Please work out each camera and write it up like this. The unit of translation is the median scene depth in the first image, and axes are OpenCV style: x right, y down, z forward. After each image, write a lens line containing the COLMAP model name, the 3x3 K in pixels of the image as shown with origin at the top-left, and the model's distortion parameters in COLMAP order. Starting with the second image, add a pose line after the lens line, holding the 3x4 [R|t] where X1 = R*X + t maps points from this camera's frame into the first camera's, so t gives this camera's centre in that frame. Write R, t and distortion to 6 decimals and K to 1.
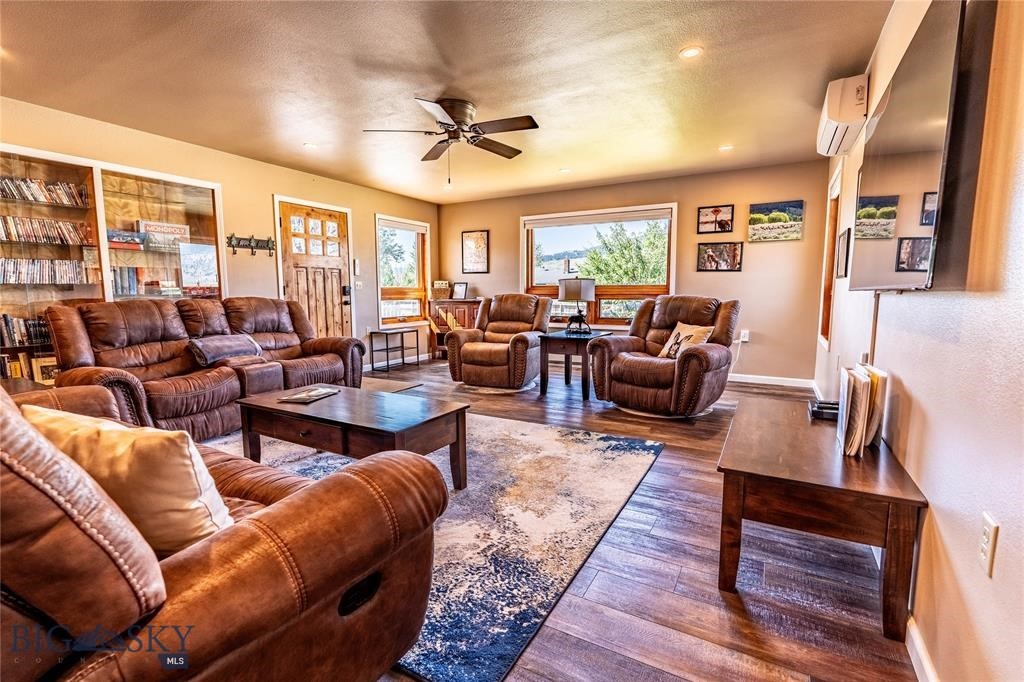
lens RADIAL K [[468.8, 0, 512.0], [0, 468.8, 341.0], [0, 0, 1]] dist [-0.000940, -0.000097]
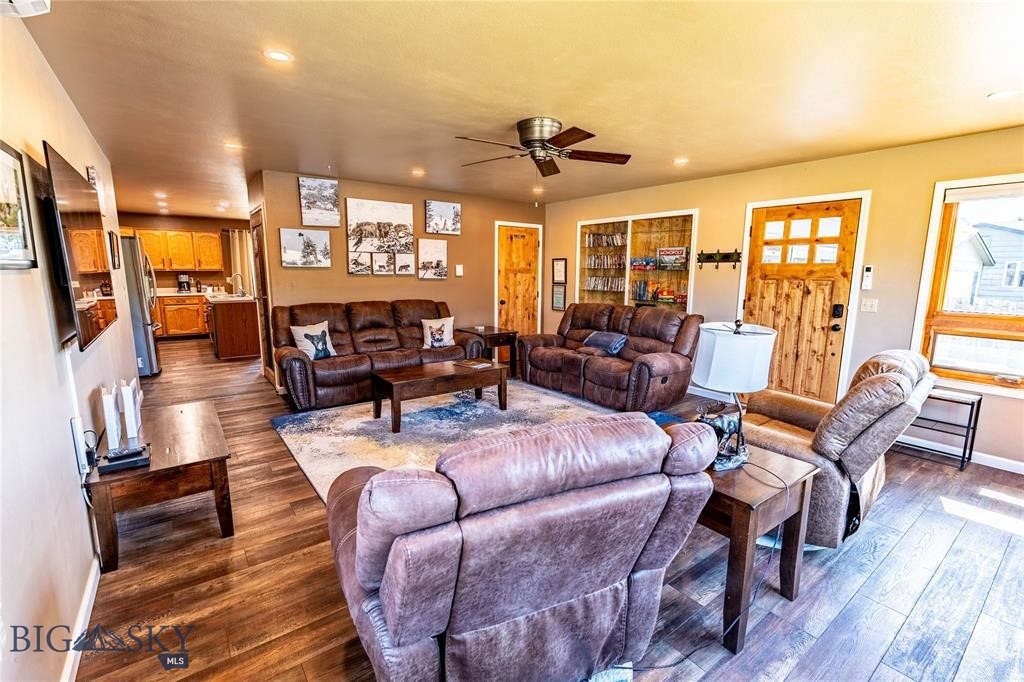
lens RADIAL K [[447.8, 0, 512.0], [0, 447.8, 341.0], [0, 0, 1]] dist [-0.001475, -0.000157]
pose [[-0.402851, 0.147113, -0.903366, 0.526276], [-0.102840, 0.973472, 0.204390, -0.170978], [0.909470, 0.175241, -0.377035, 0.923427]]
